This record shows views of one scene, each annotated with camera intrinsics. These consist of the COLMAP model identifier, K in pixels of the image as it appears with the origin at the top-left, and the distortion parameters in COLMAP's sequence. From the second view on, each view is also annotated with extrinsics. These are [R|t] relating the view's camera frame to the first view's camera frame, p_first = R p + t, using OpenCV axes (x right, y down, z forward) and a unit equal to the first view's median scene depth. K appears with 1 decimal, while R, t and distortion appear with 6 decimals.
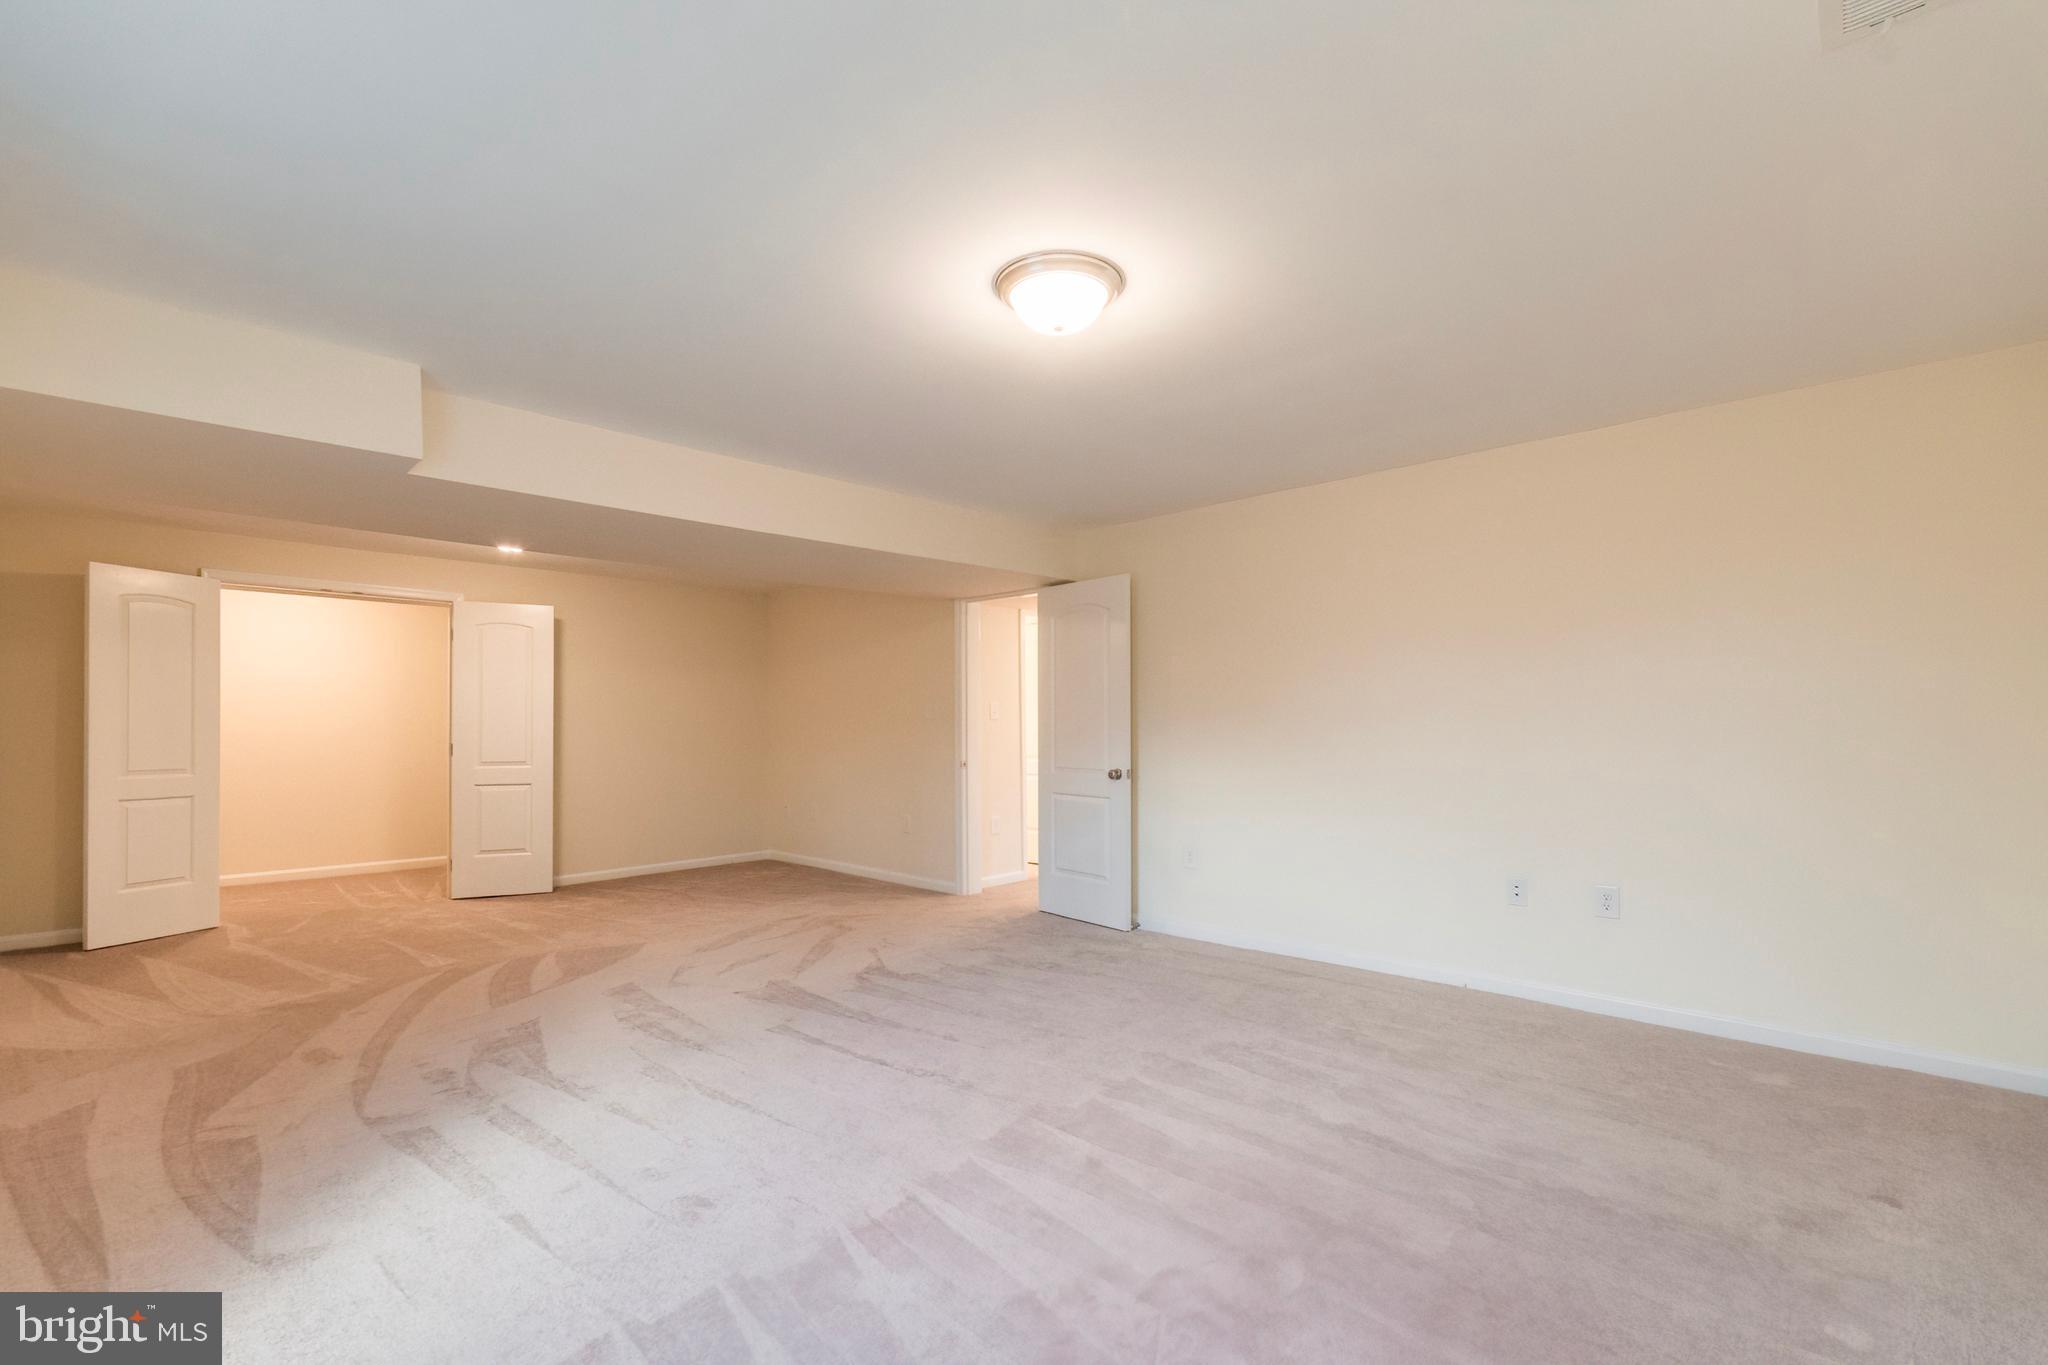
lens RADIAL K [[904.0, 0, 1017.2], [0, 904.0, 720.9], [0, 0, 1]] dist [0.001736, 0.000150]
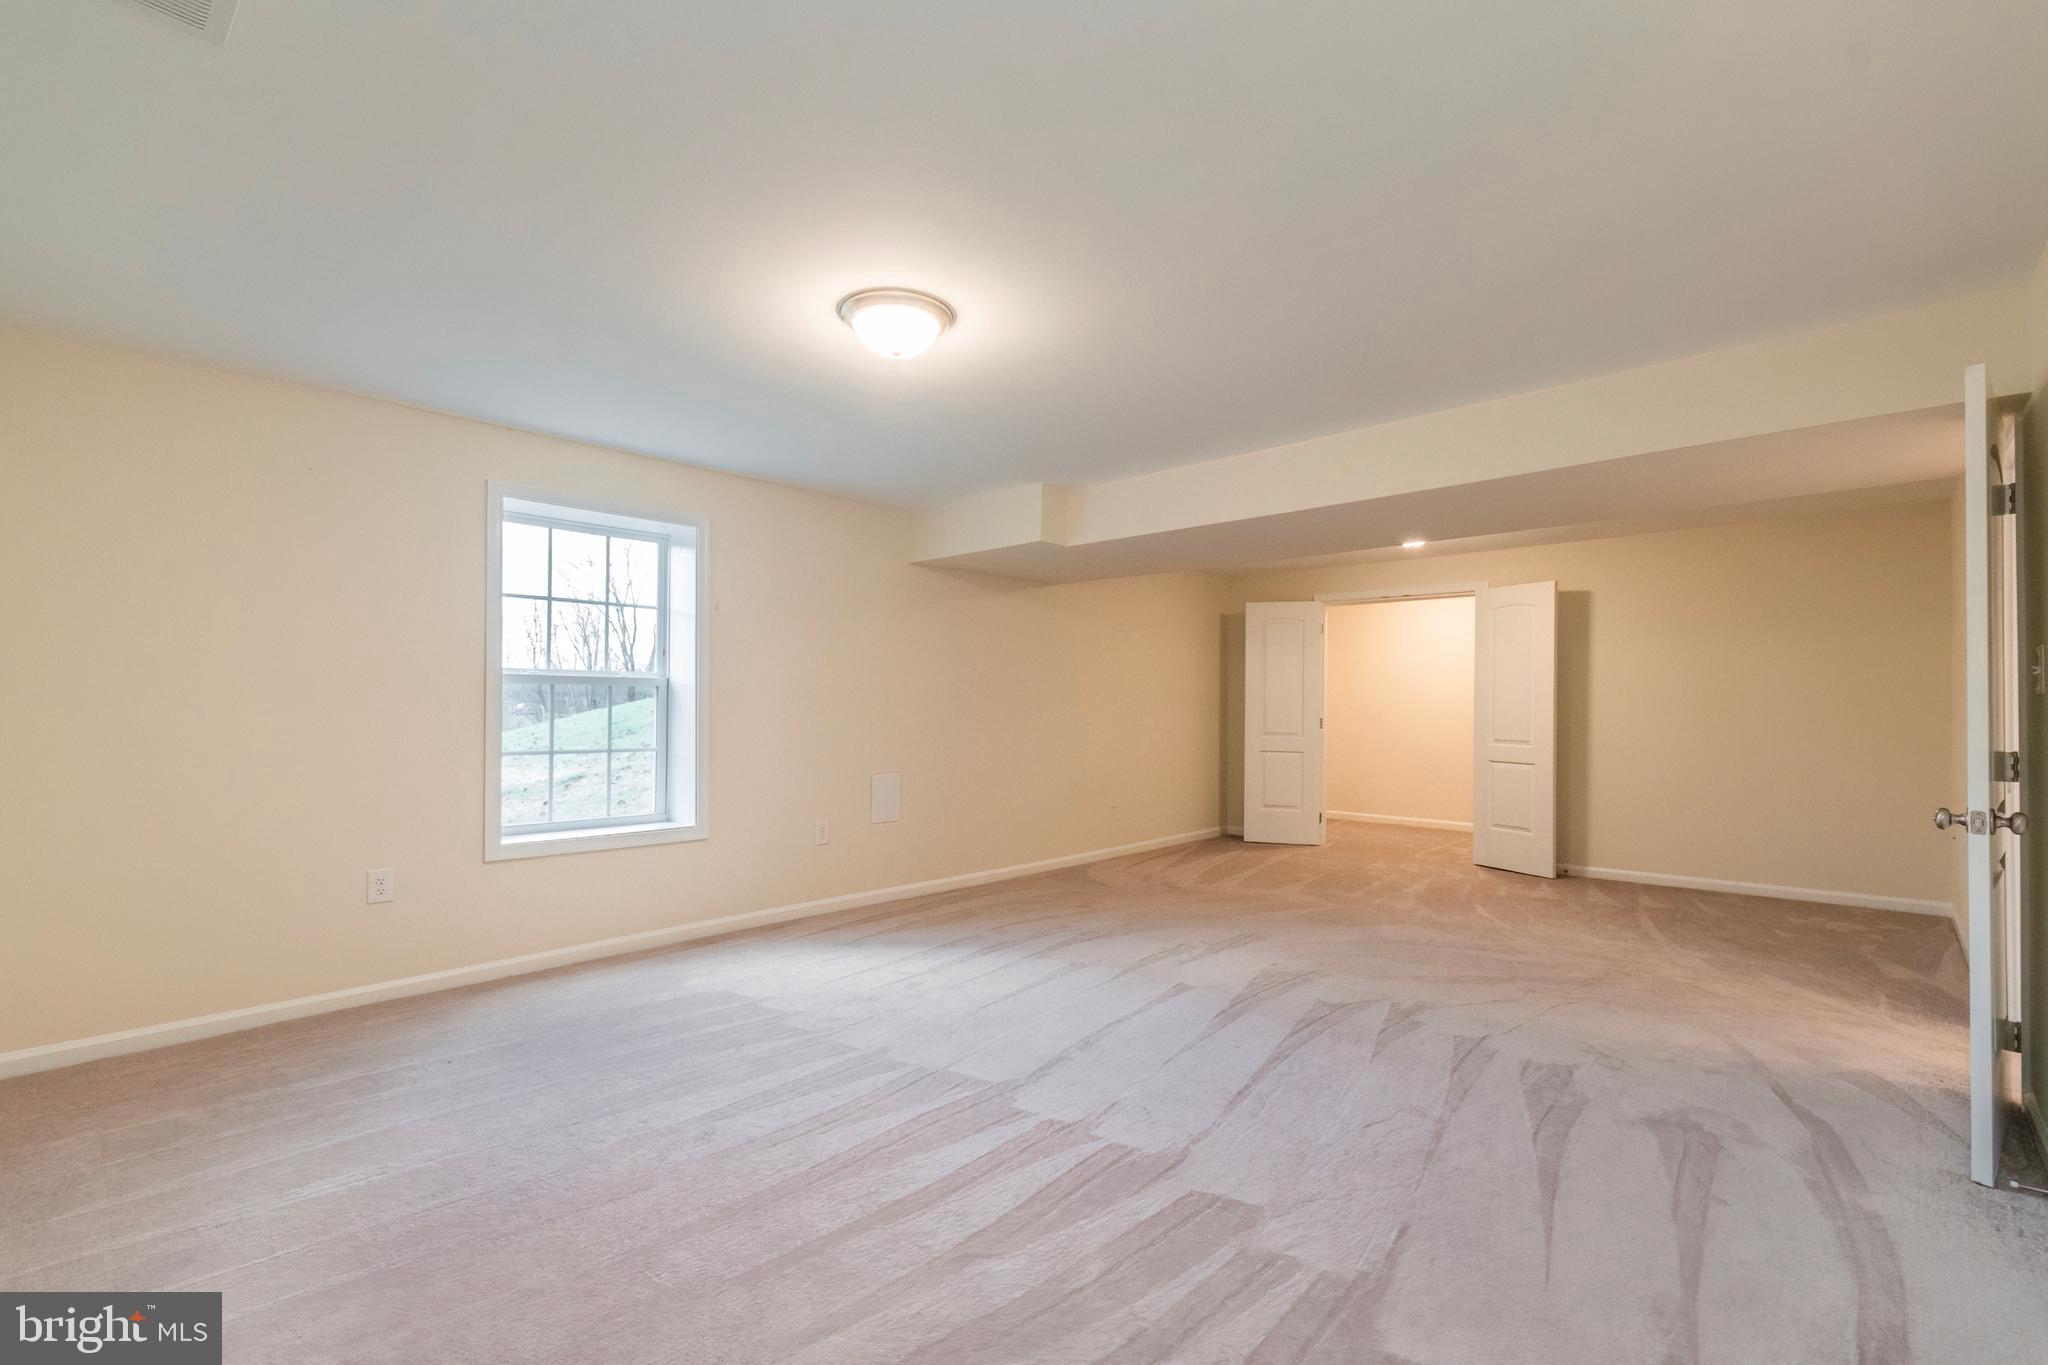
lens RADIAL K [[899.3, 0, 1018.4], [0, 899.3, 689.0], [0, 0, 1]] dist [0.000409, -0.000196]
pose [[0.028113, -0.013811, -0.999509, 0.630049], [0.003960, 0.999898, -0.013705, -0.001066], [0.999597, -0.003572, 0.028165, 0.602965]]
